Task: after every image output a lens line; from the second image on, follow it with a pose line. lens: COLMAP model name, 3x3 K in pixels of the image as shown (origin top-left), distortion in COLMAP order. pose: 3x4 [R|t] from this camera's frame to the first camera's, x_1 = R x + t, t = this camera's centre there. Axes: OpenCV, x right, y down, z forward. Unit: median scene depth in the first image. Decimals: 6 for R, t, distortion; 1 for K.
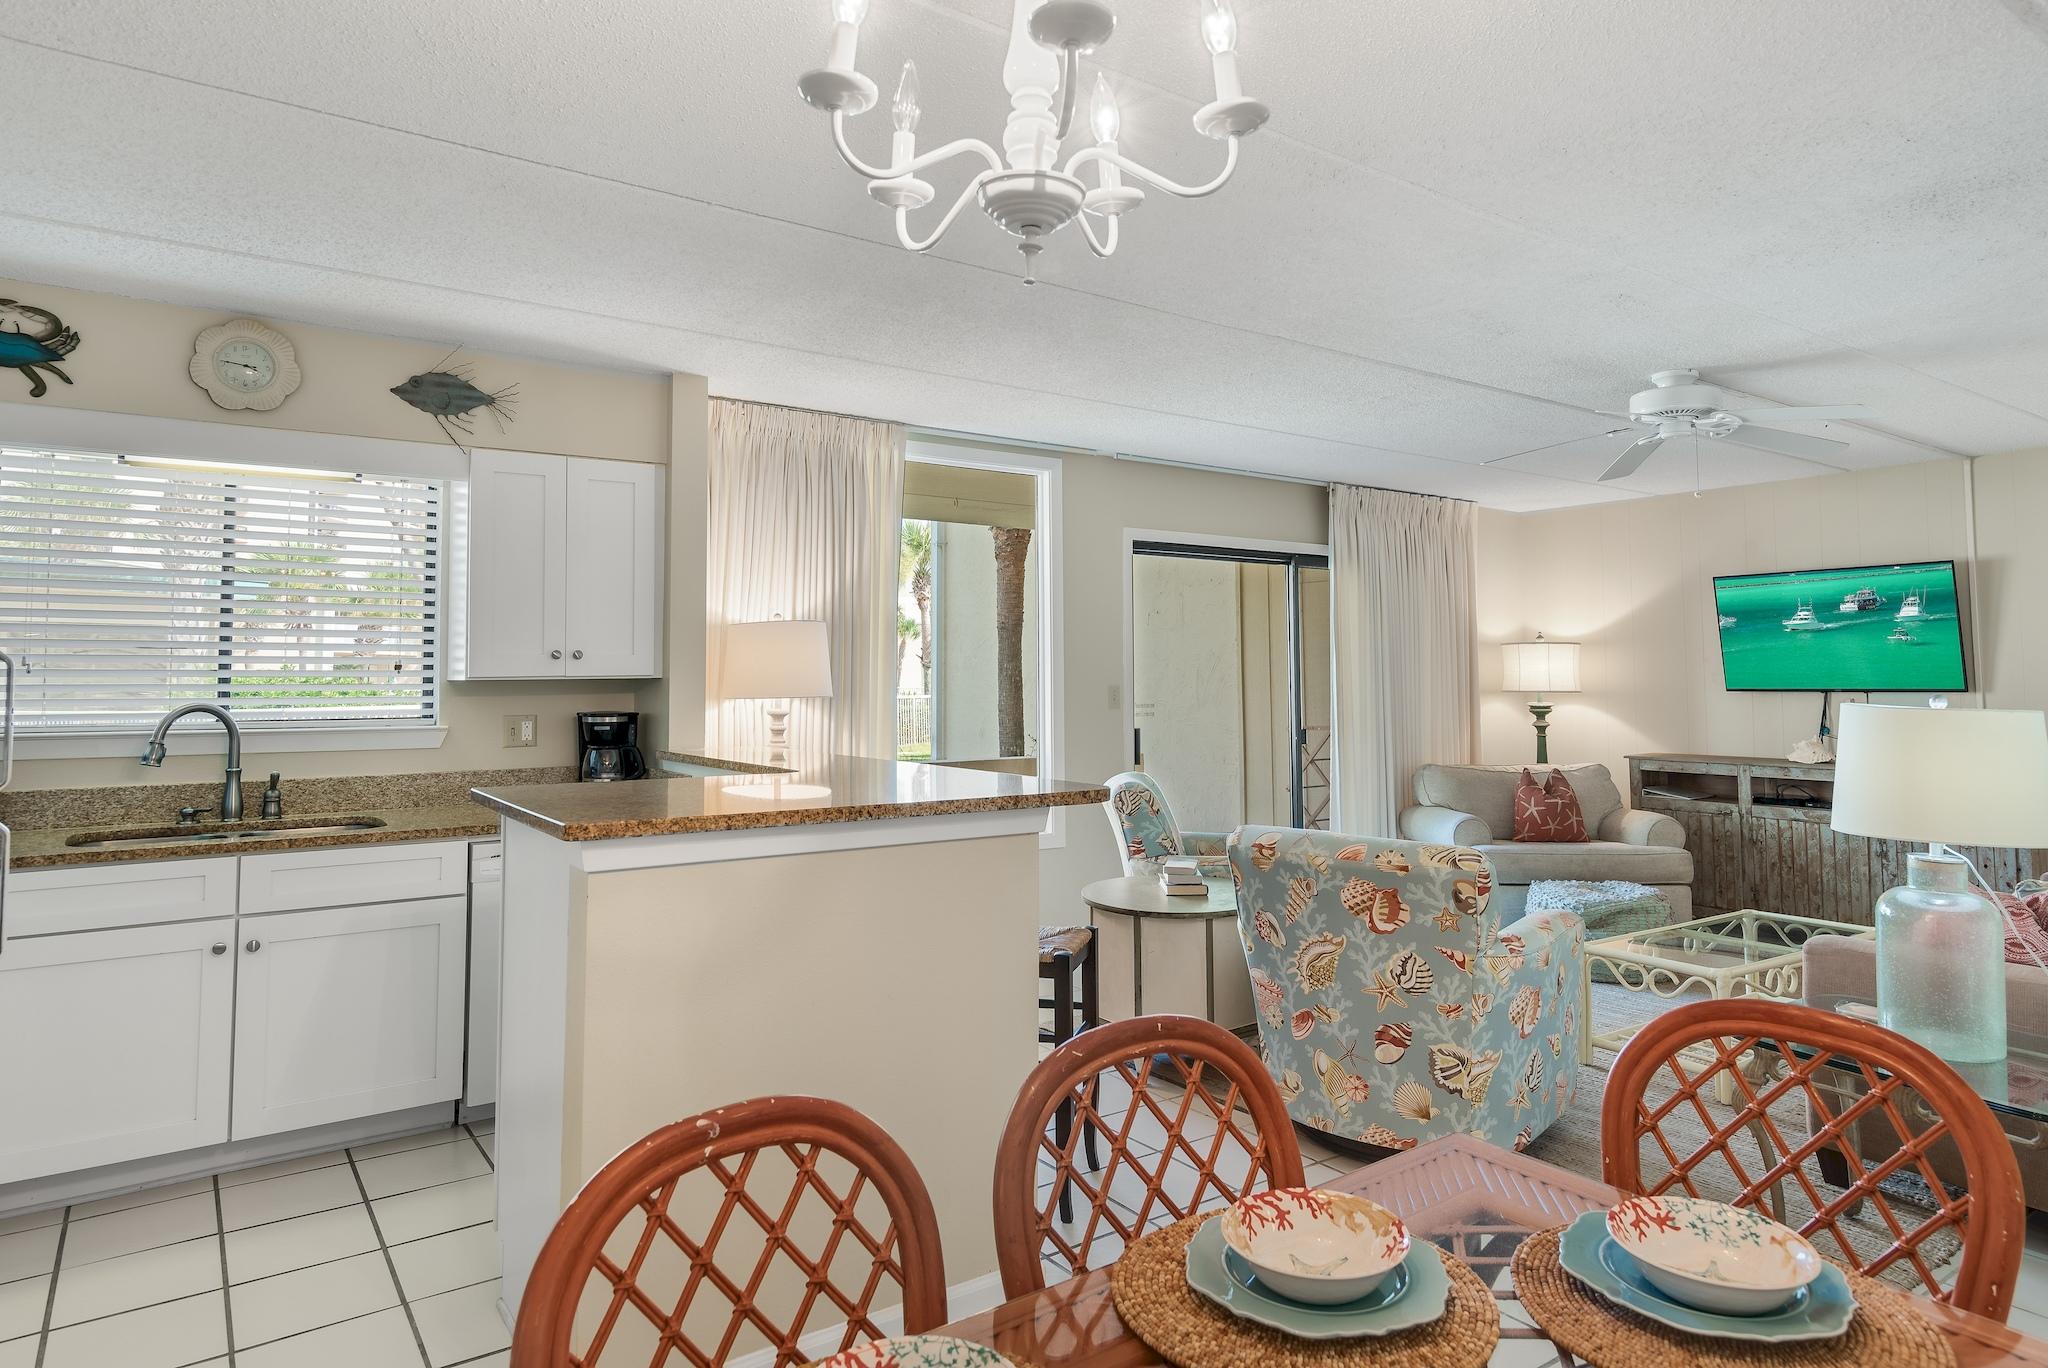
lens RADIAL K [[1211.2, 0, 1023.9], [0, 1211.2, 614.6], [0, 0, 1]] dist [0.002921, -0.003002]
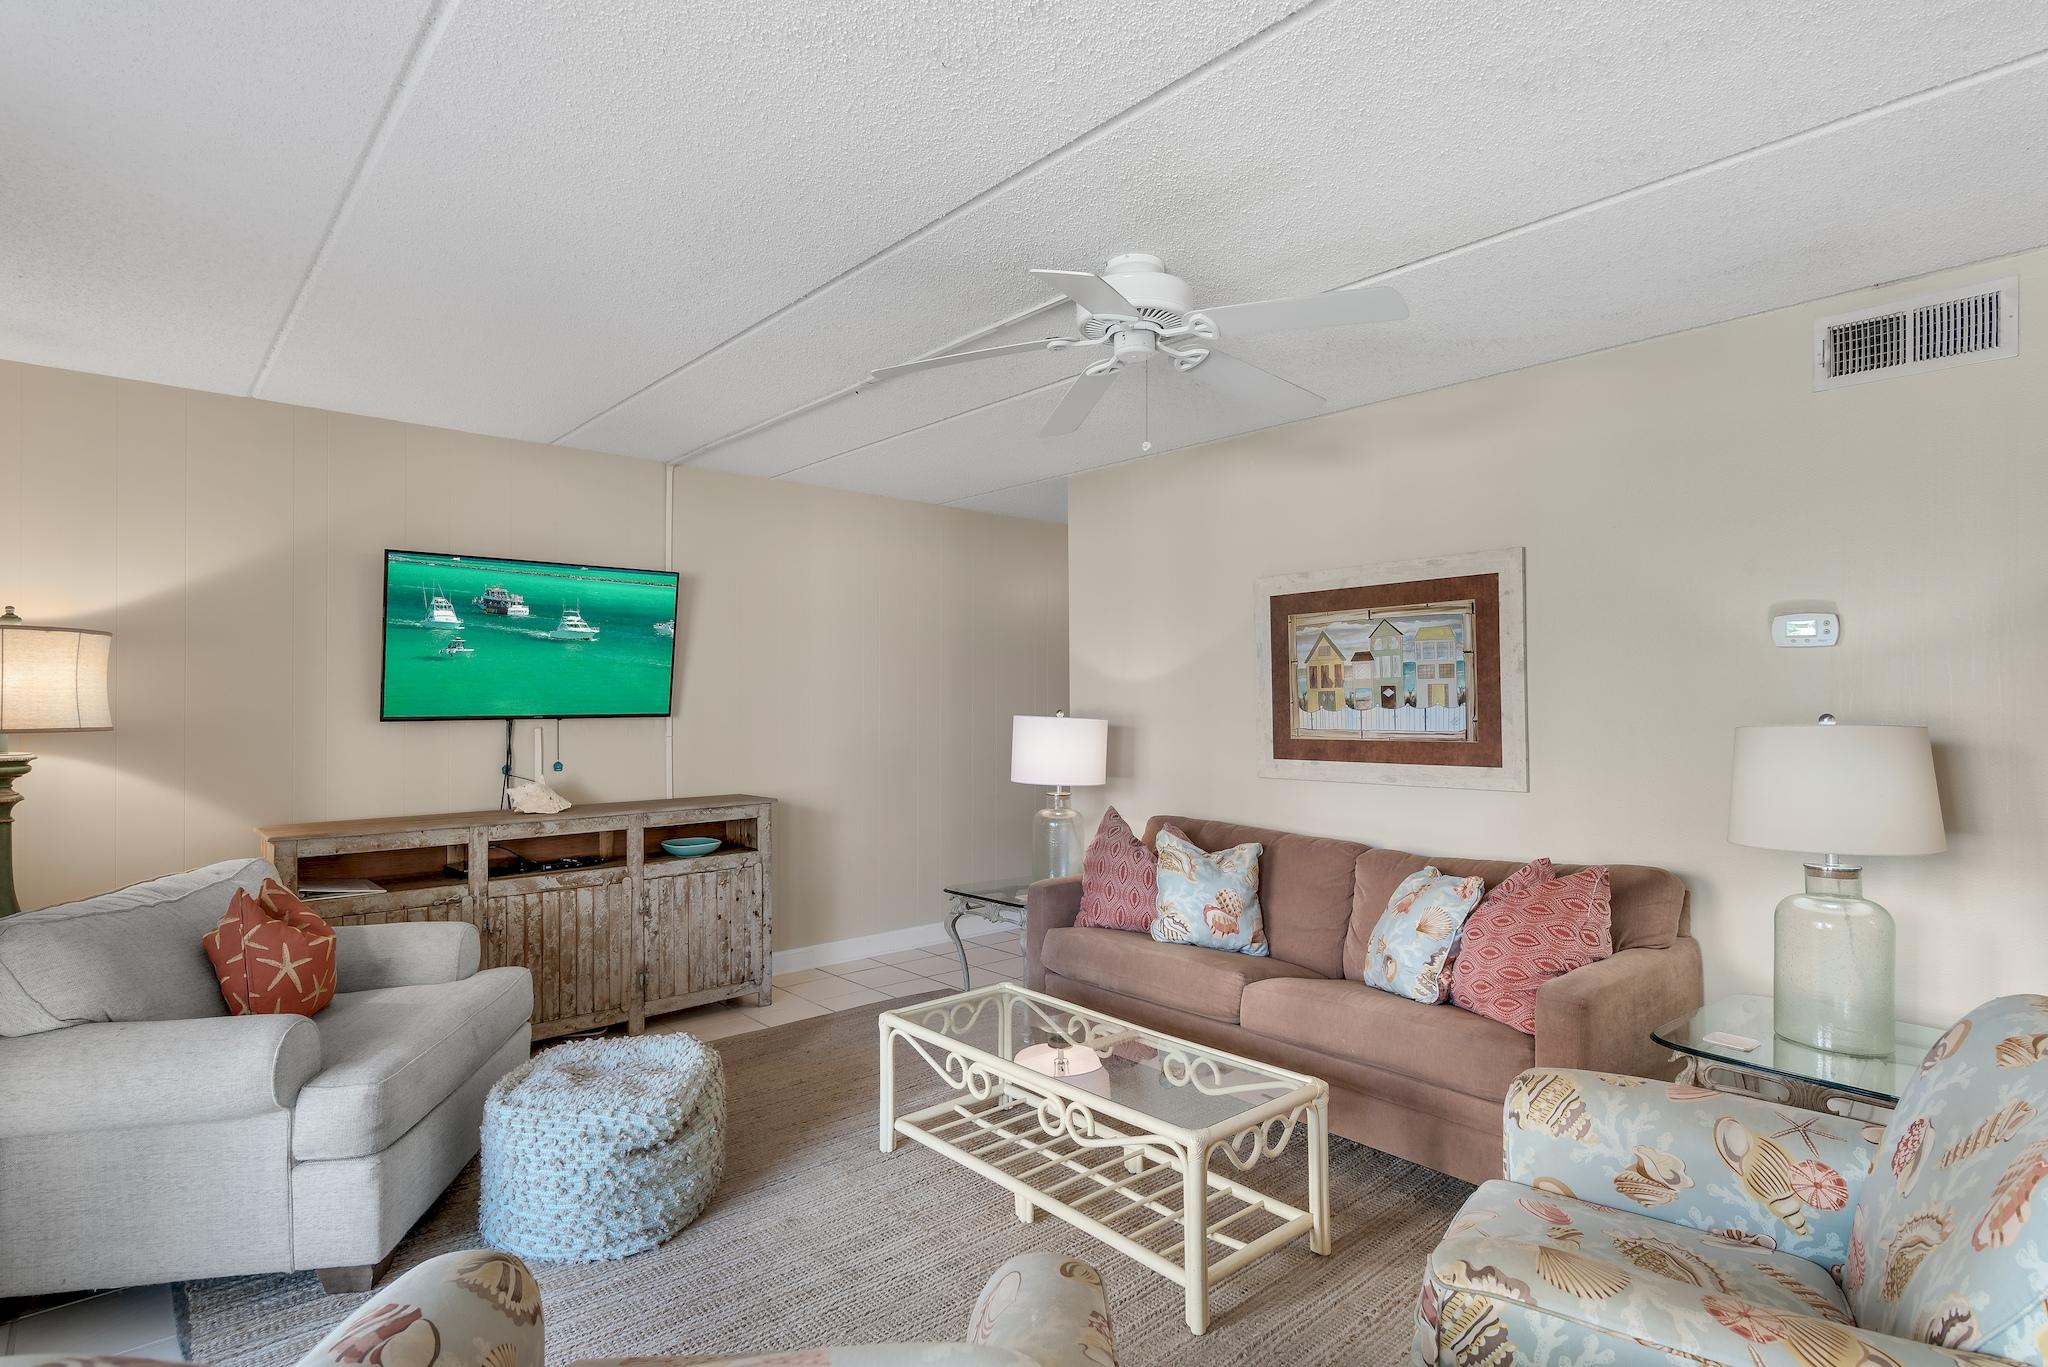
lens RADIAL K [[1032.8, 0, 1024.7], [0, 1032.8, 699.2], [0, 0, 1]] dist [-0.002038, -0.000242]
pose [[-0.120070, 0.002333, 0.992763, -0.030943], [-0.049829, 0.998723, -0.008374, 0.040078], [-0.991514, -0.050474, -0.119801, 0.753724]]
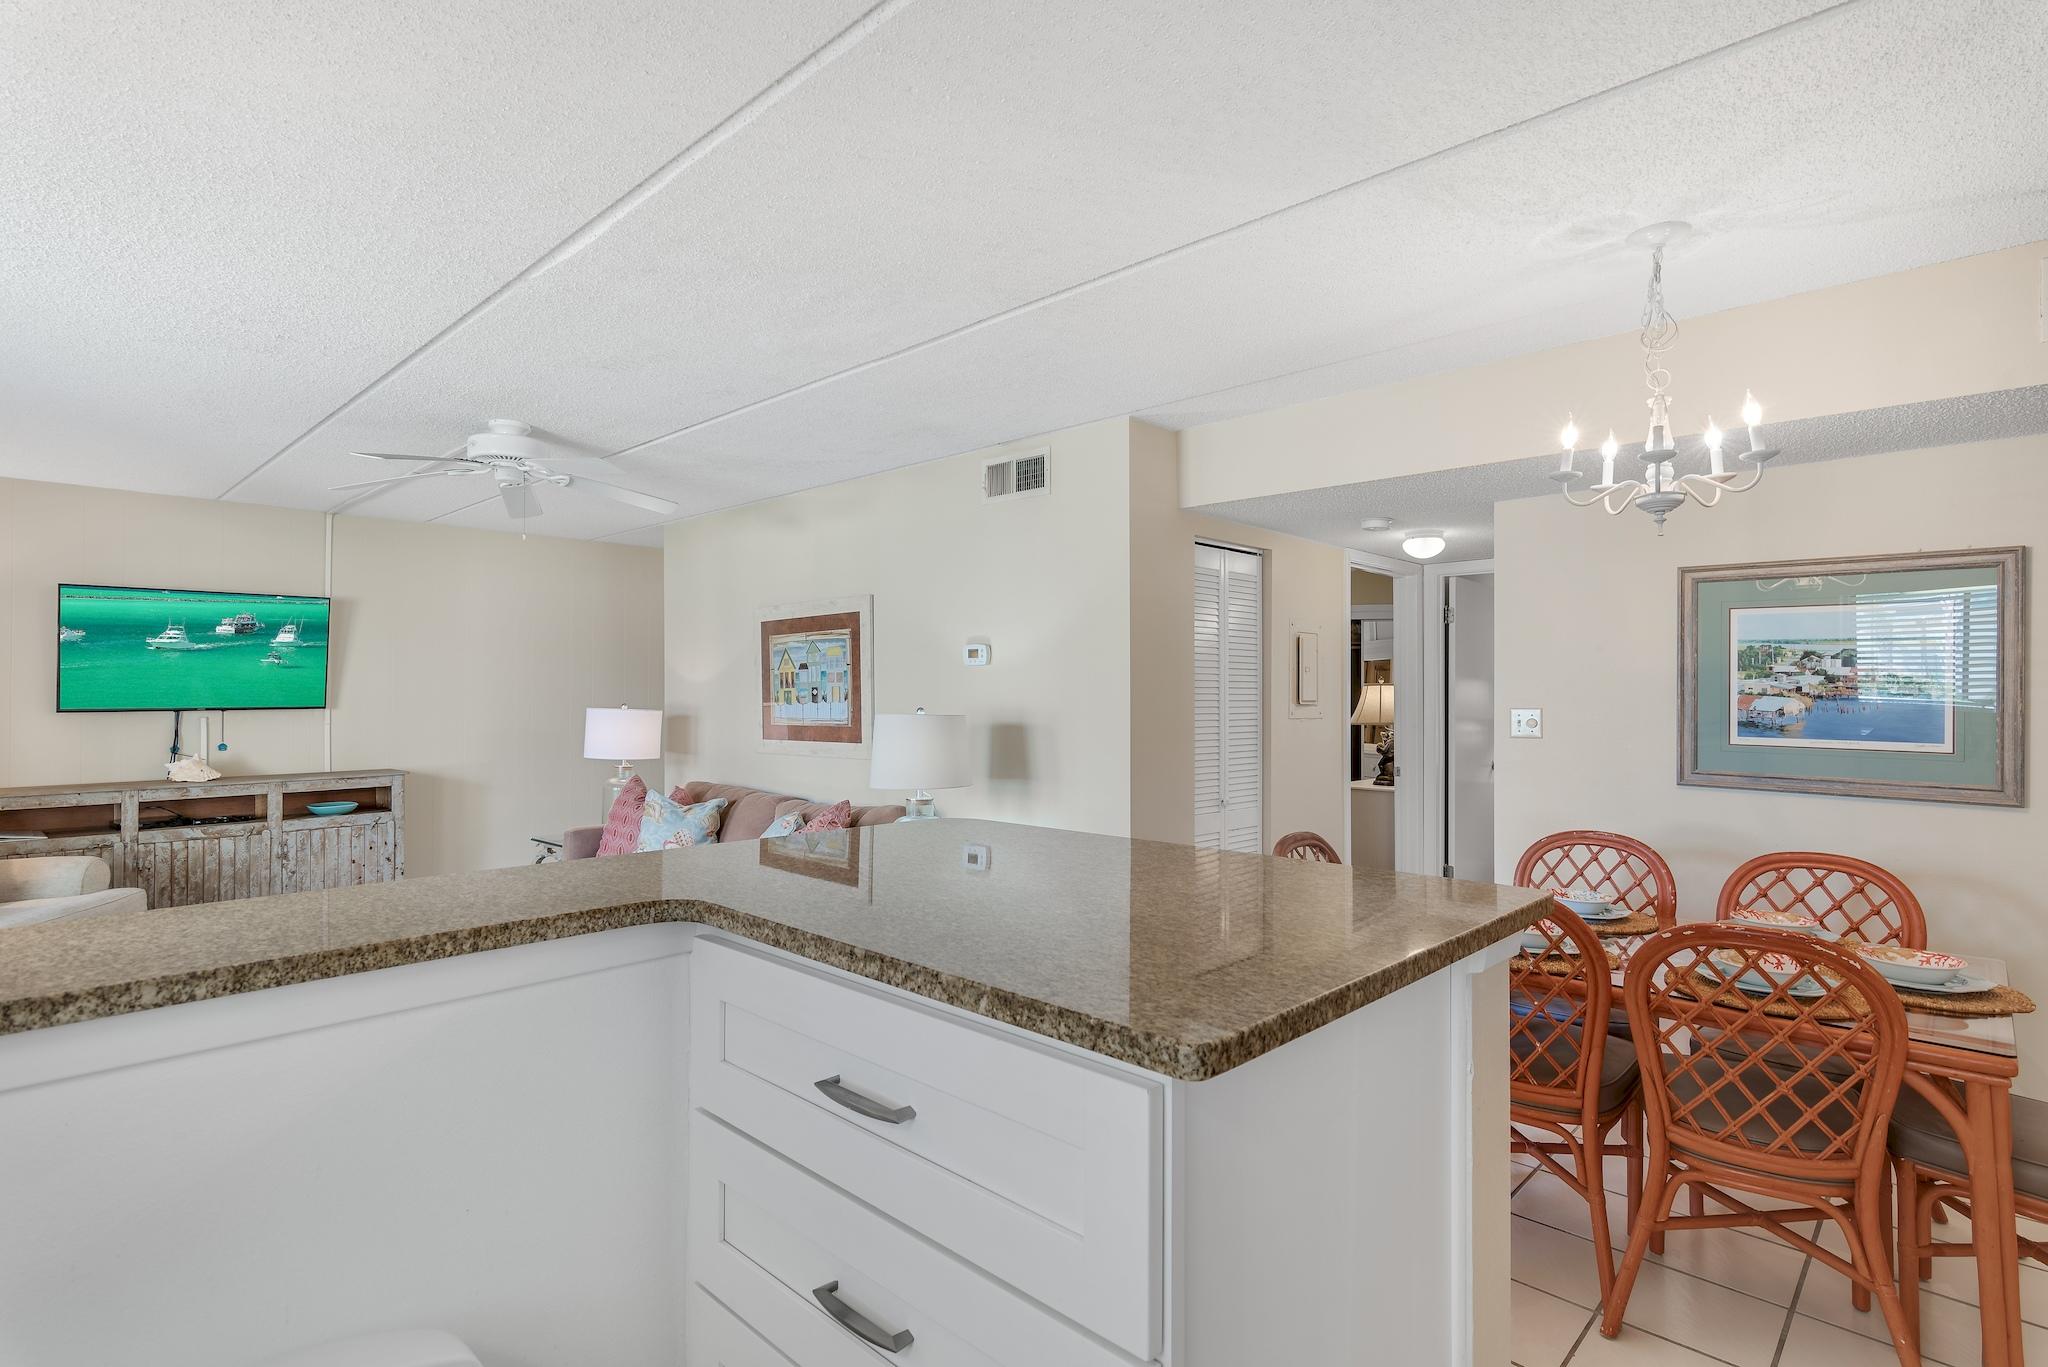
lens RADIAL K [[1013.3, 0, 1028.7], [0, 1013.3, 675.5], [0, 0, 1]] dist [0.003528, 0.000337]
pose [[-0.200362, 0.014440, 0.979616, -0.310429], [-0.050397, 0.998416, -0.025025, 0.019828], [-0.978425, -0.054384, -0.199317, 0.476166]]
